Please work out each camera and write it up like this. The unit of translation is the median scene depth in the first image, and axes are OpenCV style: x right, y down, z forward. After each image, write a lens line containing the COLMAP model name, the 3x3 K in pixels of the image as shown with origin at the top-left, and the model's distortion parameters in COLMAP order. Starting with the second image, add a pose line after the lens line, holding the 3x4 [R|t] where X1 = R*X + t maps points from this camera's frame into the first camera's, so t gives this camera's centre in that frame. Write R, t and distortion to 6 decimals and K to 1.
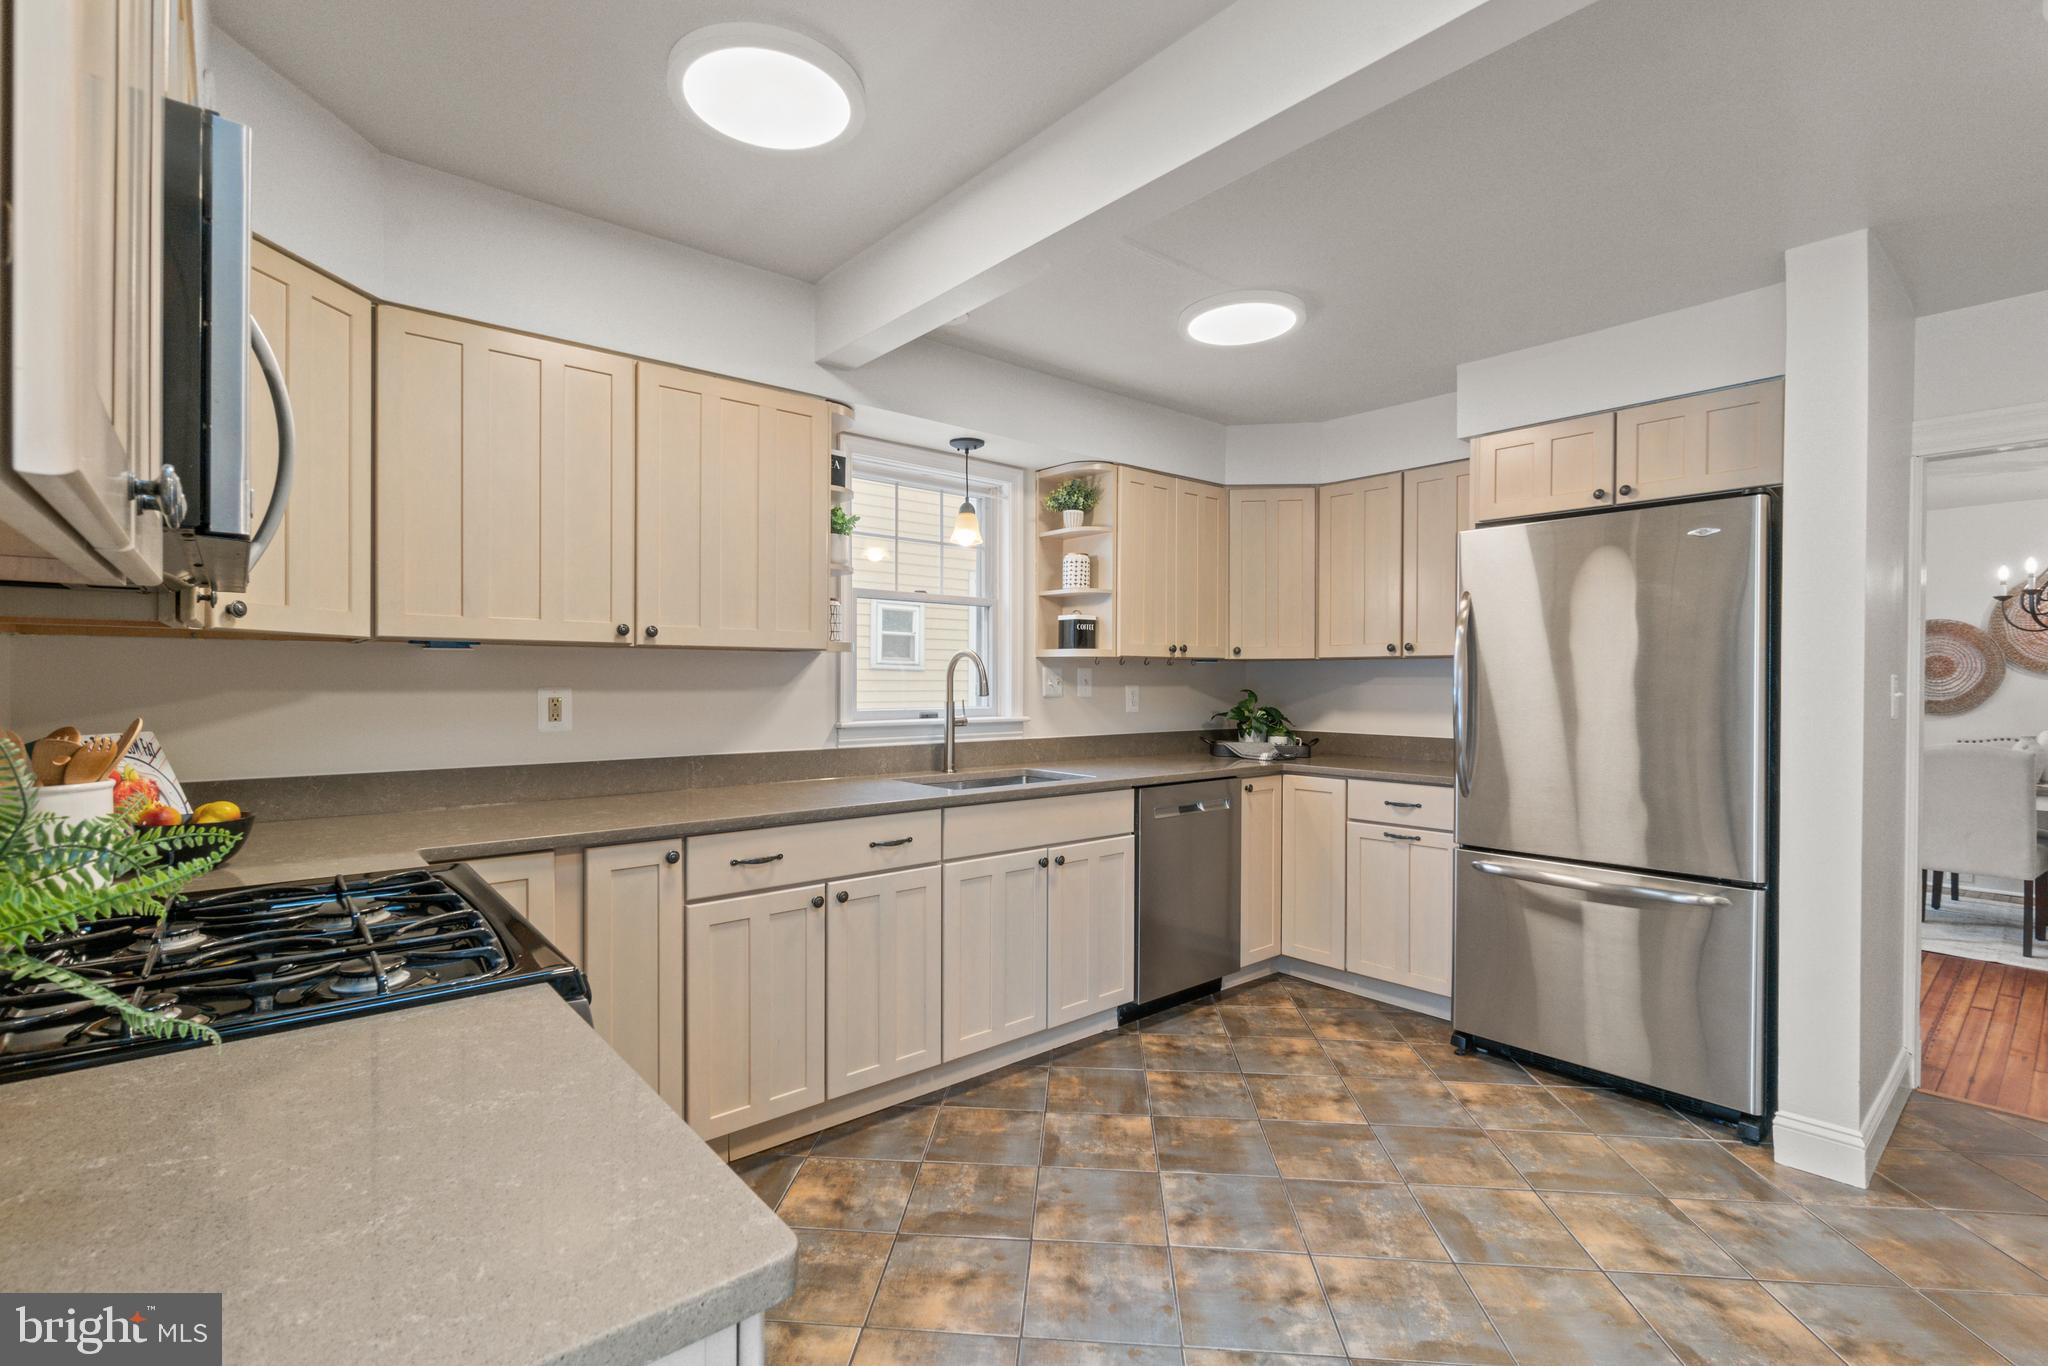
lens RADIAL K [[897.5, 0, 1030.1], [0, 897.5, 673.7], [0, 0, 1]] dist [-0.001686, 0.000071]
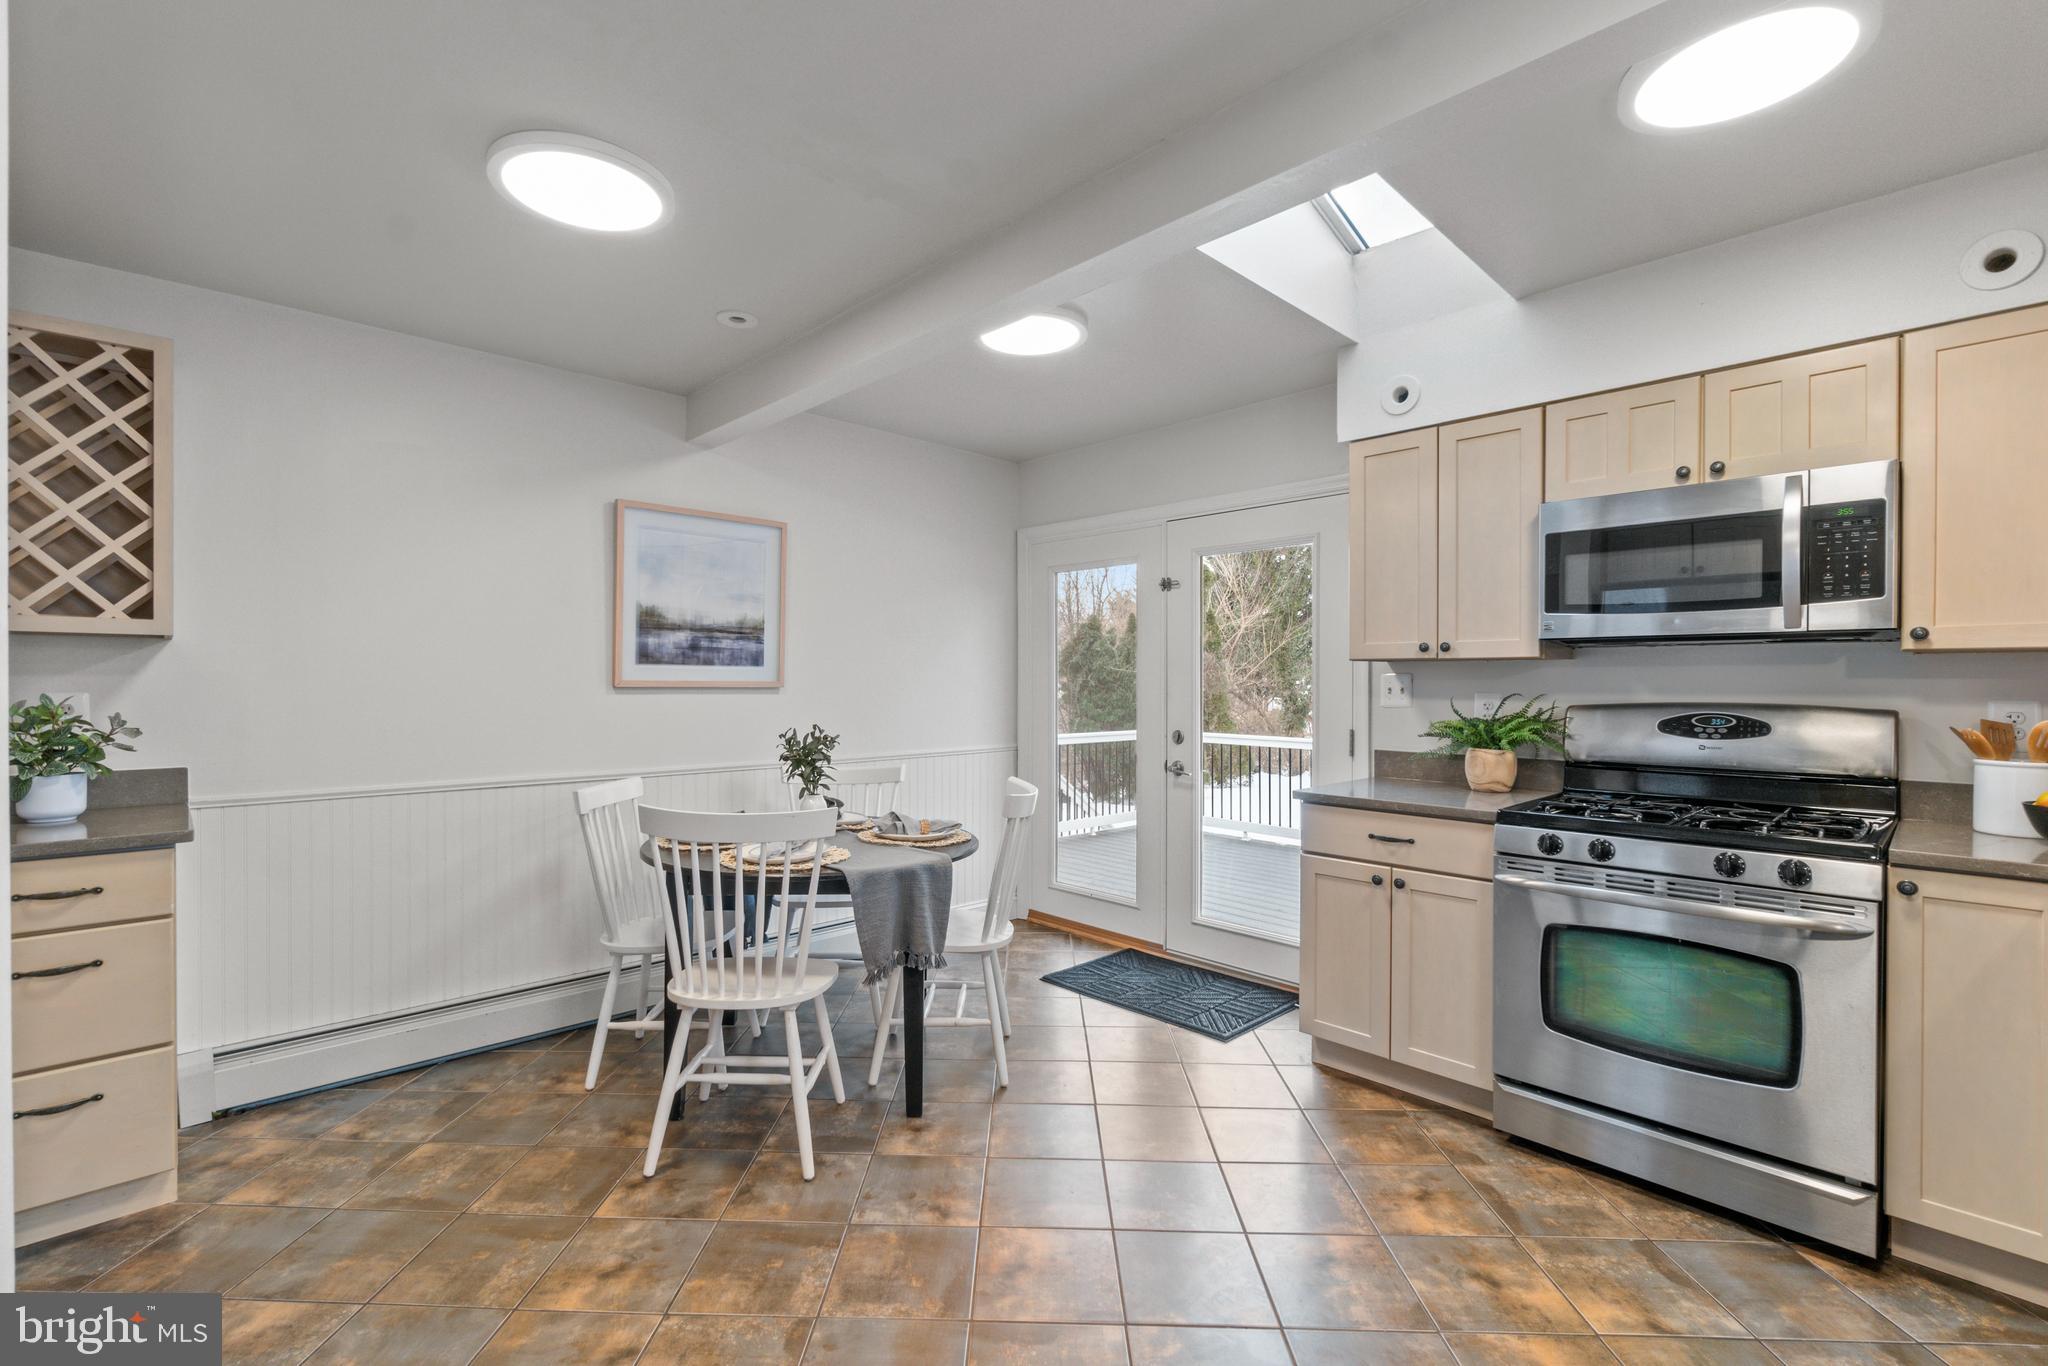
lens RADIAL K [[927.7, 0, 1024.0], [0, 927.7, 683.0], [0, 0, 1]] dist [-0.000089, 0.000027]
pose [[-0.998234, -0.005706, -0.059127, 0.347841], [-0.005739, 0.999983, 0.000387, 0.002417], [0.059124, 0.000725, -0.998250, 1.334938]]
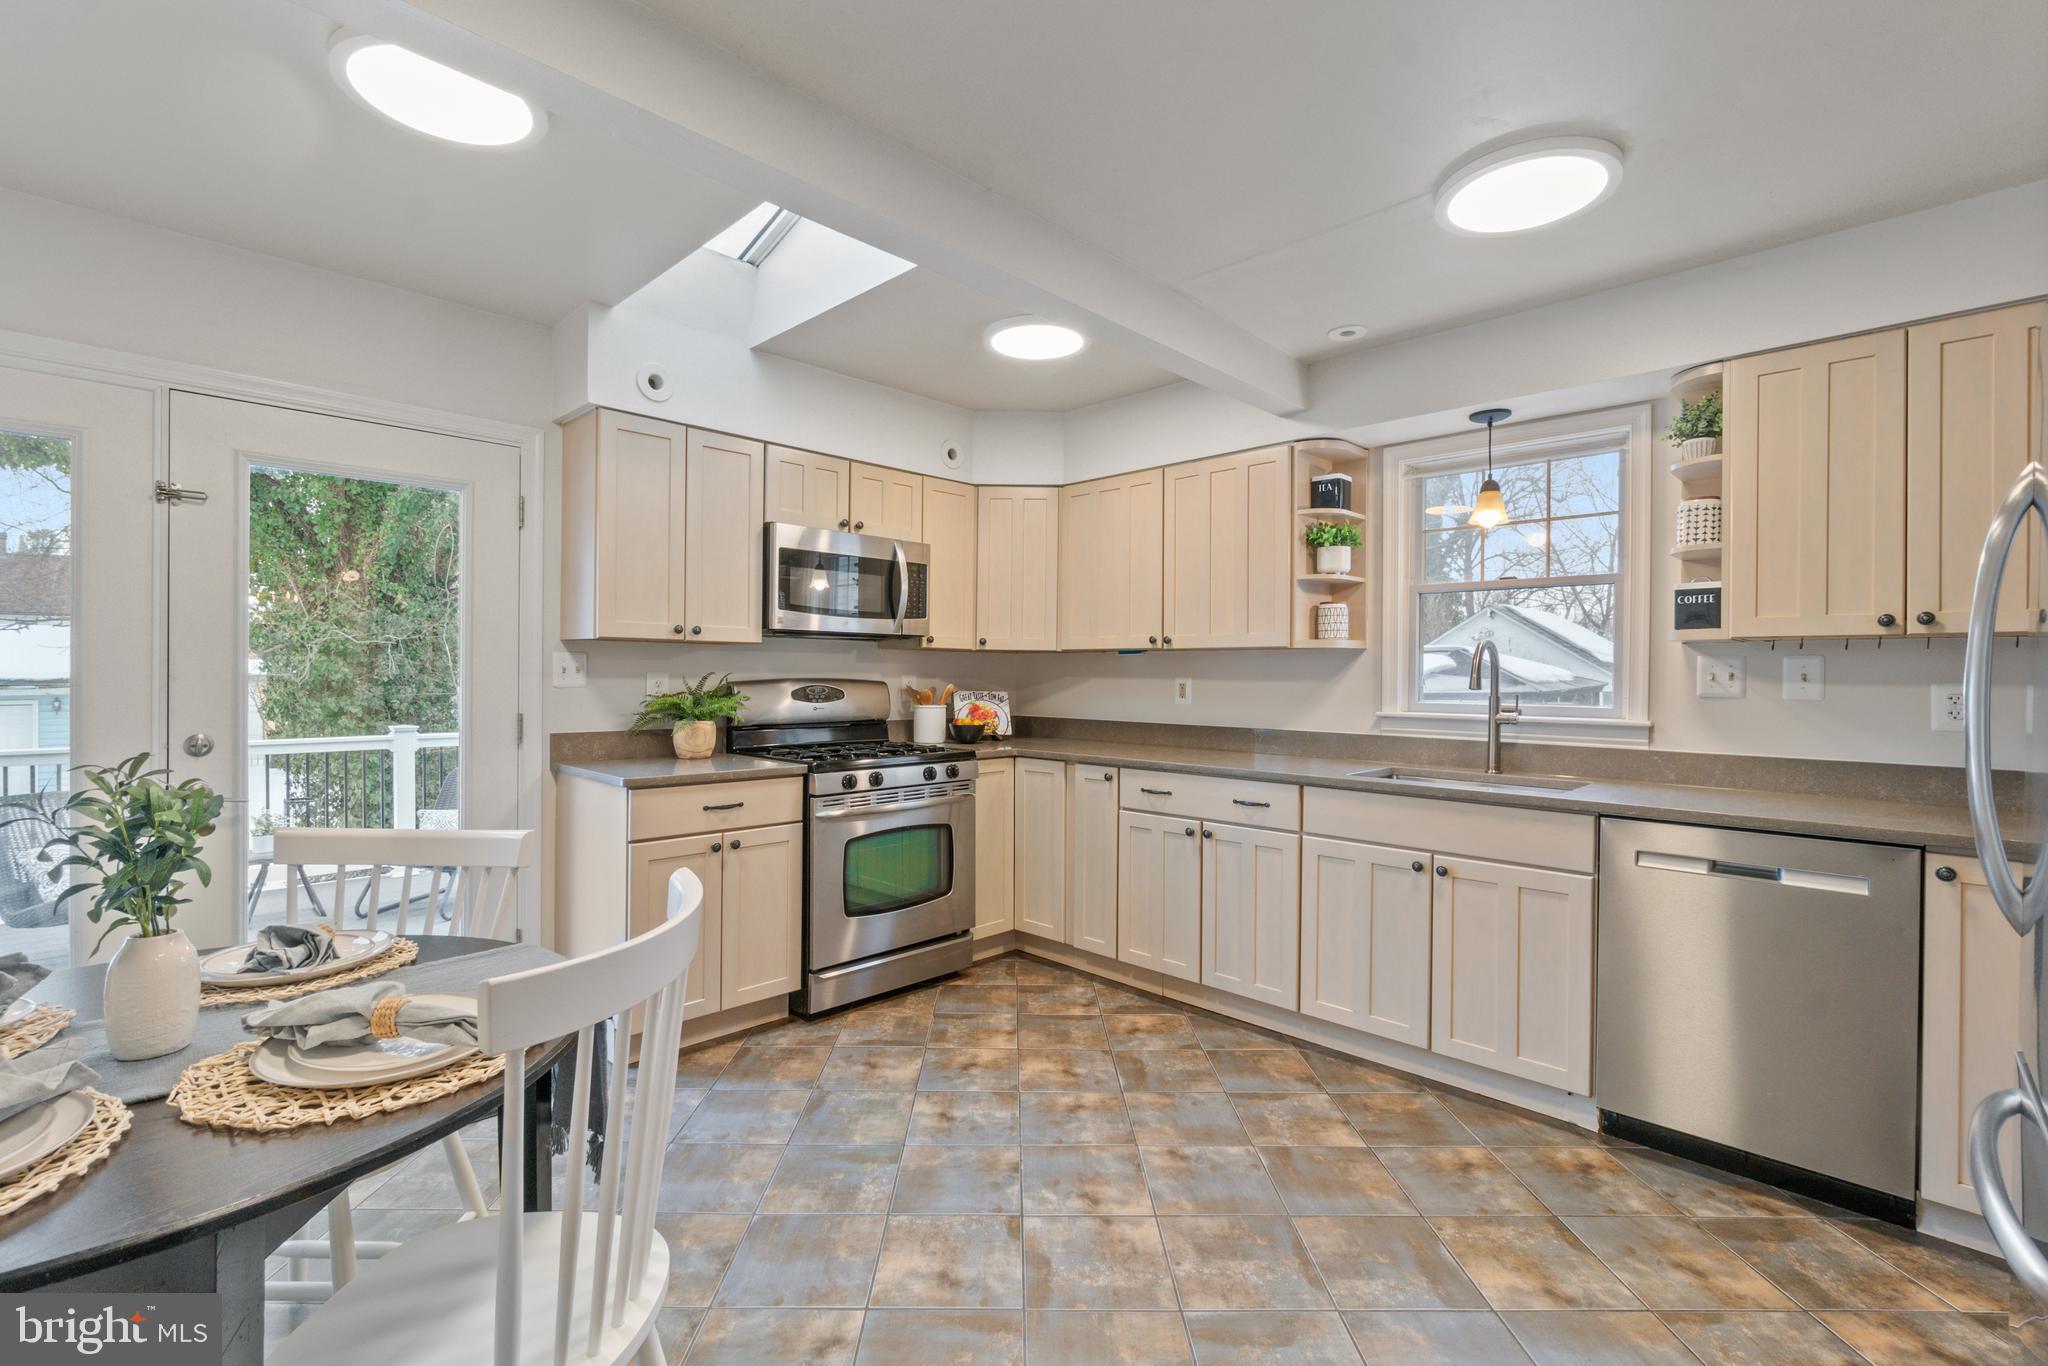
lens RADIAL K [[897.5, 0, 1030.1], [0, 897.5, 673.7], [0, 0, 1]] dist [-0.001686, 0.000071]
pose [[0.107887, -0.003355, -0.994157, 1.008236], [-0.003743, 0.999986, -0.003781, 0.017145], [0.994156, 0.004129, 0.107873, 0.559526]]
